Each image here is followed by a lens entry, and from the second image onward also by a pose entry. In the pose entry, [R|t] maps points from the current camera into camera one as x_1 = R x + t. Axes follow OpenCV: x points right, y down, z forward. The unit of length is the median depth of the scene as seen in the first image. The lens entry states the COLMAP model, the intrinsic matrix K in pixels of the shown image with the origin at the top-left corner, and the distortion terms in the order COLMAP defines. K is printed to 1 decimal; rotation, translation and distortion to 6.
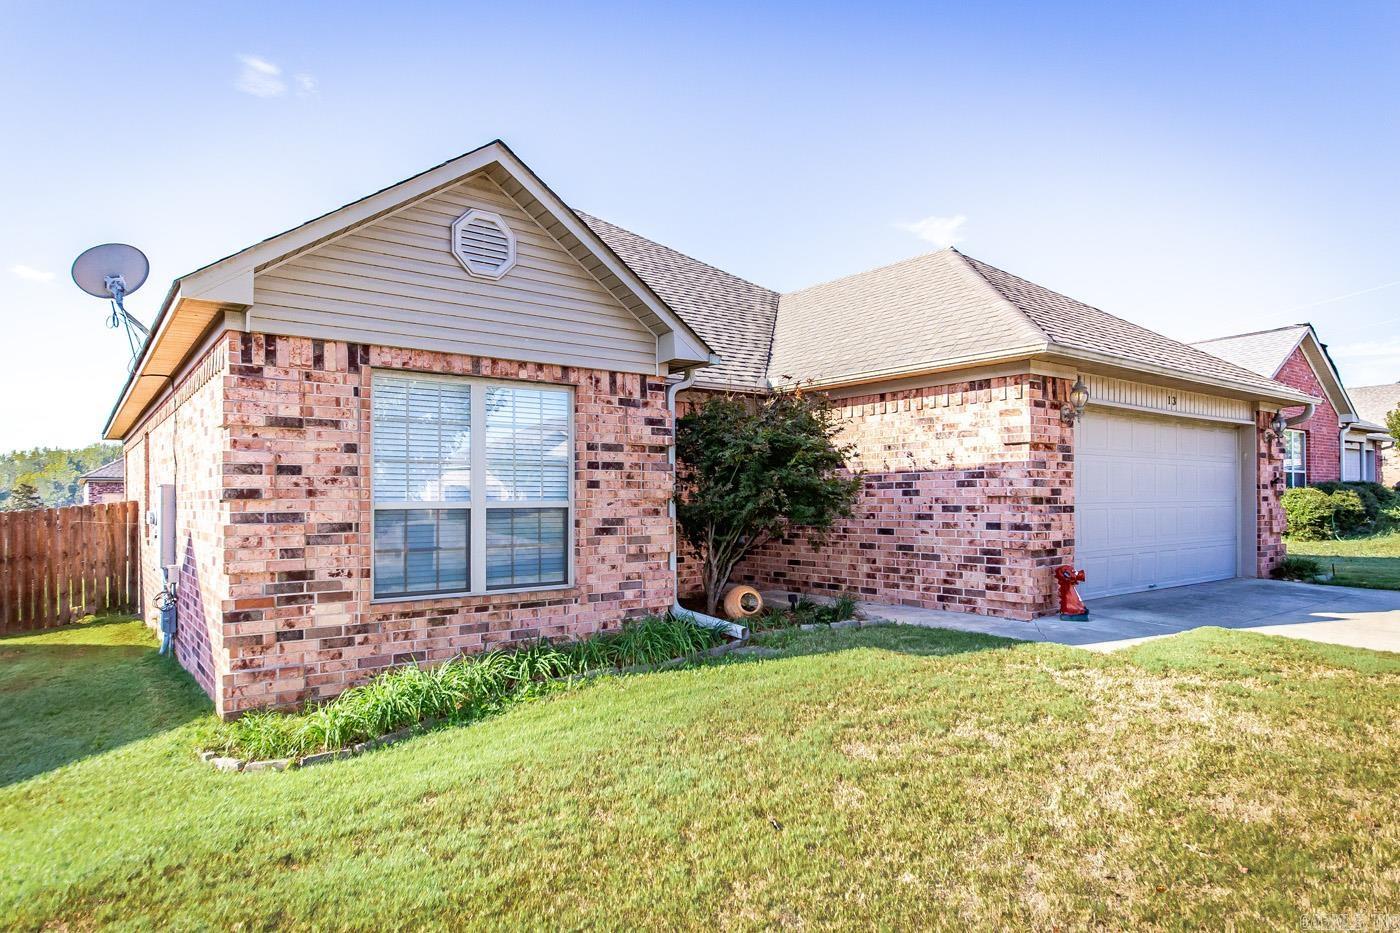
lens RADIAL K [[824.0, 0, 698.7], [0, 824.0, 490.1], [0, 0, 1]] dist [0.002834, 0.001089]
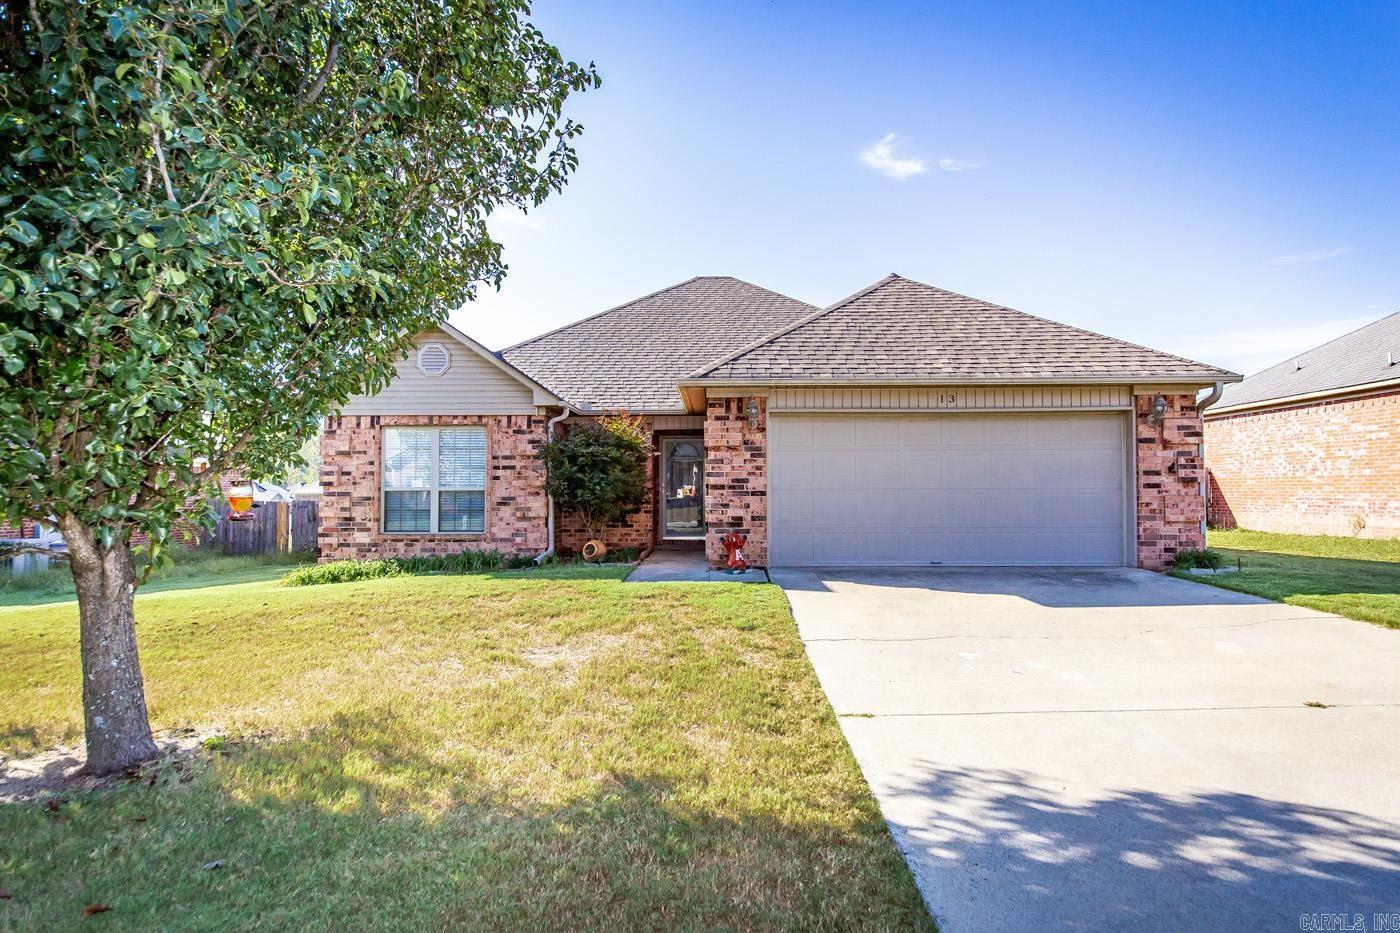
lens RADIAL K [[737.9, 0, 703.1], [0, 737.9, 464.8], [0, 0, 1]] dist [0.005809, -0.000225]
pose [[0.783000, -0.018260, -0.621754, 1.209342], [0.006604, 0.999757, -0.021044, 0.001321], [0.621987, 0.012371, 0.782930, -0.000563]]
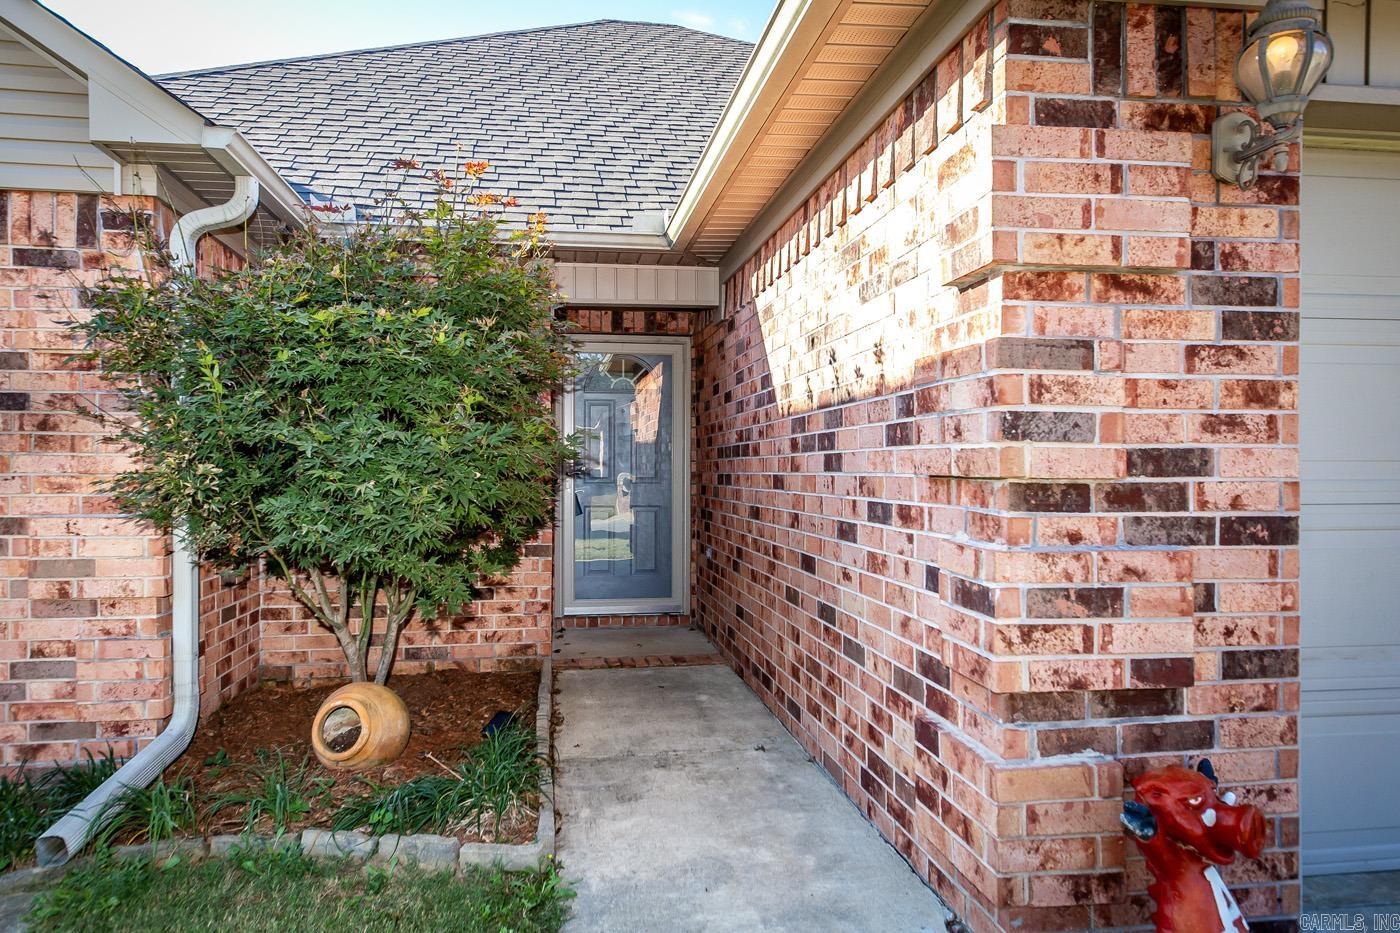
lens RADIAL K [[940.3, 0, 697.2], [0, 940.3, 464.9], [0, 0, 1]] dist [0.024838, -0.000730]
pose [[0.878421, 0.004632, -0.477865, 0.467548], [0.000616, 0.999941, 0.010826, -0.000041], [0.477887, -0.009804, 0.878367, 0.712849]]
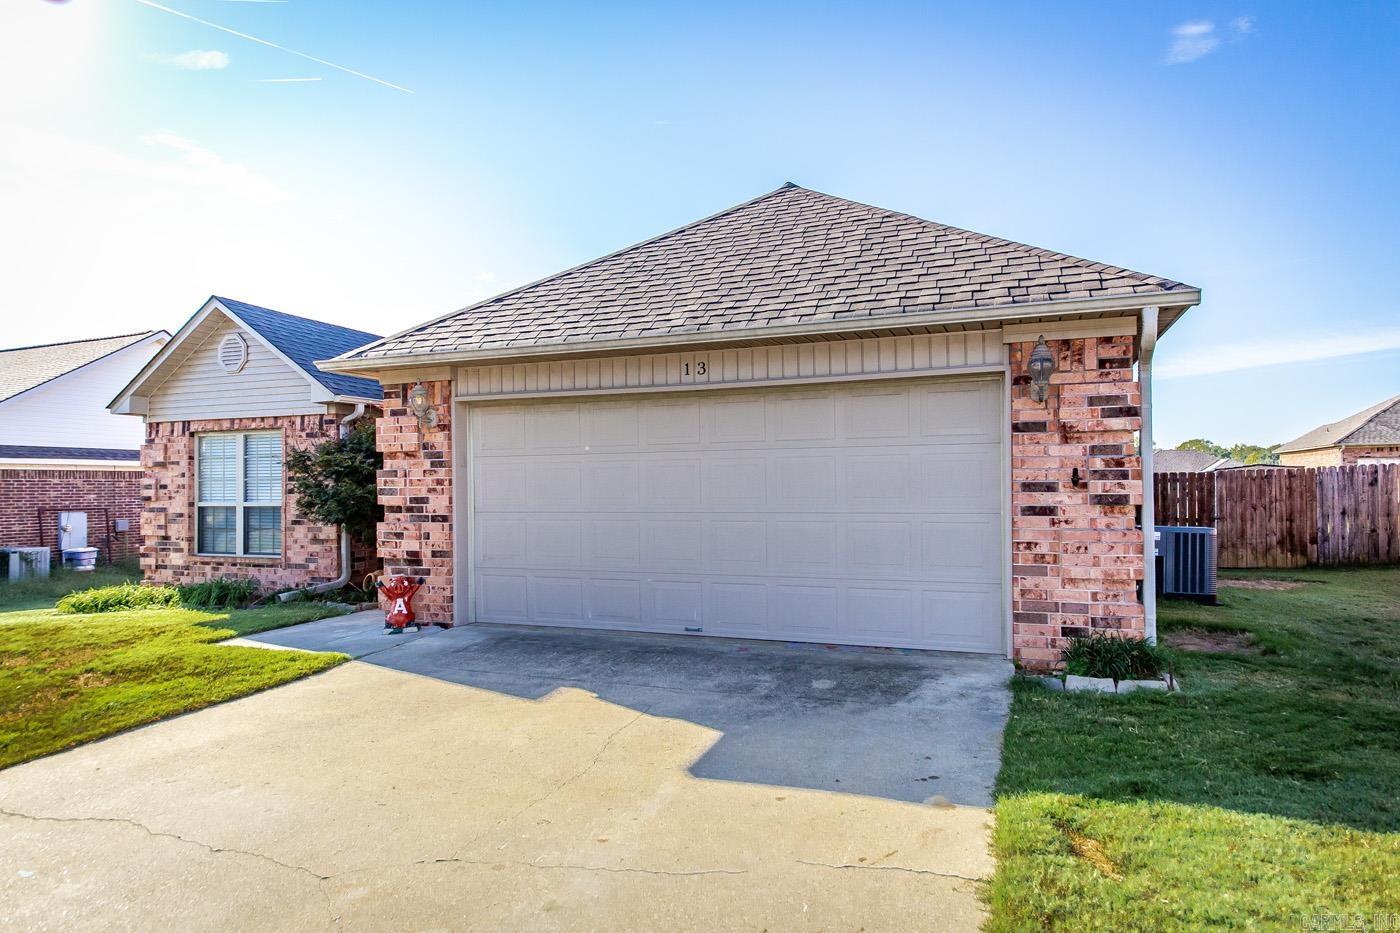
lens RADIAL K [[824.0, 0, 698.7], [0, 824.0, 476.4], [0, 0, 1]] dist [0.002834, 0.001089]
pose [[0.522414, -0.008392, -0.852651, 1.509531], [0.016885, 0.999857, 0.000504, -0.022091], [0.852525, -0.014660, 0.522481, 0.815417]]
